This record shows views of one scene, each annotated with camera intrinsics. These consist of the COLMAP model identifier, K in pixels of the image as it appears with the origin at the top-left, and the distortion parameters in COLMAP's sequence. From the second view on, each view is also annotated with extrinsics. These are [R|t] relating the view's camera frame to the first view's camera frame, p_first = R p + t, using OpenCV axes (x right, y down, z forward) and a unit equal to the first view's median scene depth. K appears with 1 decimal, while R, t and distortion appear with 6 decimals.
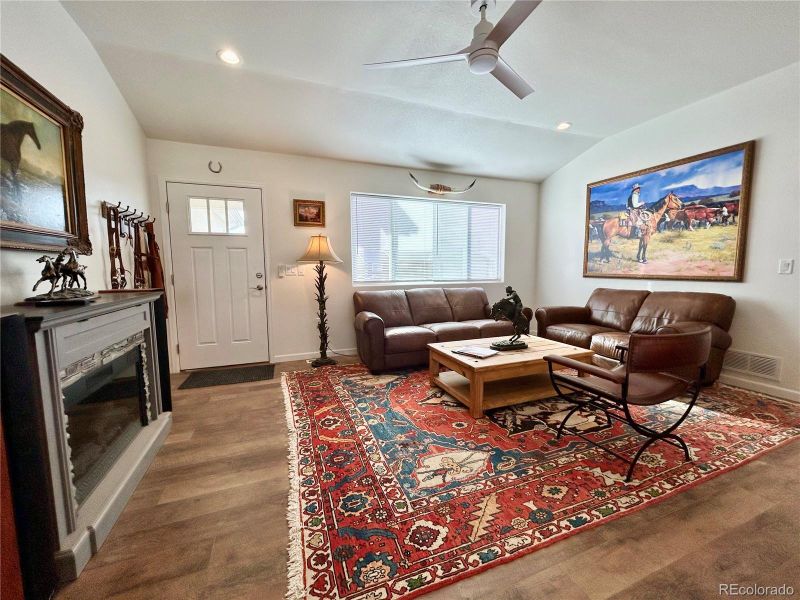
lens RADIAL K [[322.2, 0, 402.9], [0, 322.2, 300.1], [0, 0, 1]] dist [-0.002227, 0.000851]
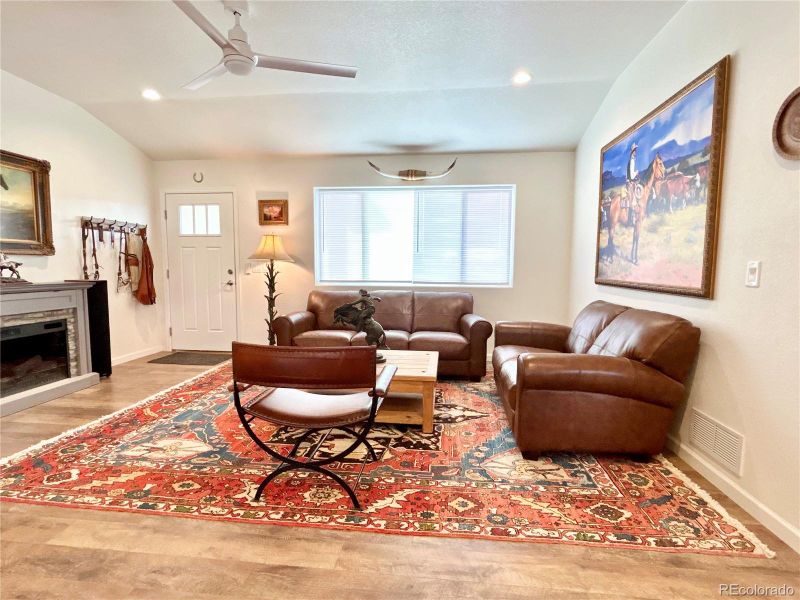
lens RADIAL K [[396.9, 0, 403.2], [0, 396.9, 301.4], [0, 0, 1]] dist [-0.004446, 0.003565]
pose [[0.885860, 0.053992, -0.460800, 0.890710], [-0.057389, 0.998330, 0.006646, -0.024416], [0.460390, 0.020557, 0.887479, 0.097471]]
